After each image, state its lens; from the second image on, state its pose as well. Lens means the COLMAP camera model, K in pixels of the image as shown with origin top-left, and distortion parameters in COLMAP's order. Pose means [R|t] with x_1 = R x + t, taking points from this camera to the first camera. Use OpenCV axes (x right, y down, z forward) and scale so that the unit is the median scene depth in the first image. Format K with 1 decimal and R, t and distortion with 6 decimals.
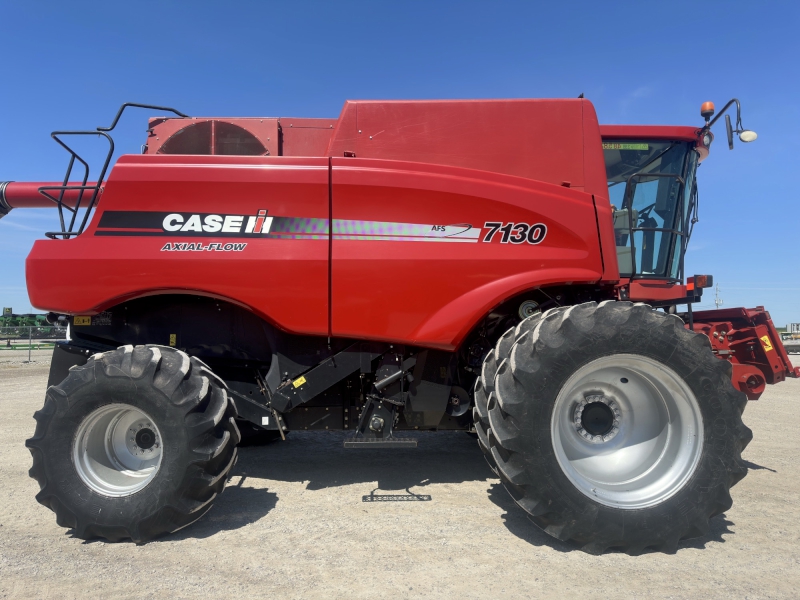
lens RADIAL K [[554.2, 0, 393.4], [0, 554.2, 299.0], [0, 0, 1]] dist [0.096566, -0.125545]
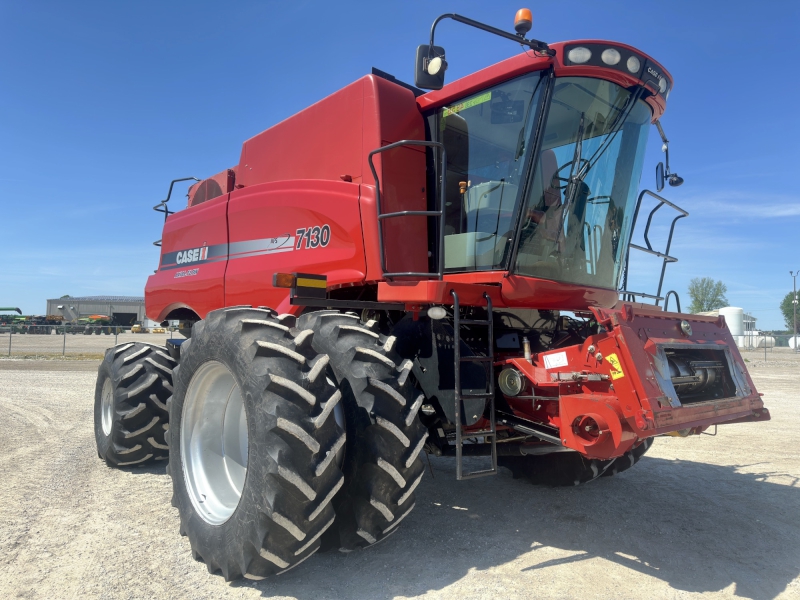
lens RADIAL K [[554.2, 0, 393.4], [0, 554.2, 299.0], [0, 0, 1]] dist [0.096566, -0.125545]
pose [[0.656971, -0.031150, -0.753272, 1.044535], [0.029051, 0.999450, -0.015993, 0.009801], [0.753356, -0.011376, 0.657514, 0.462159]]
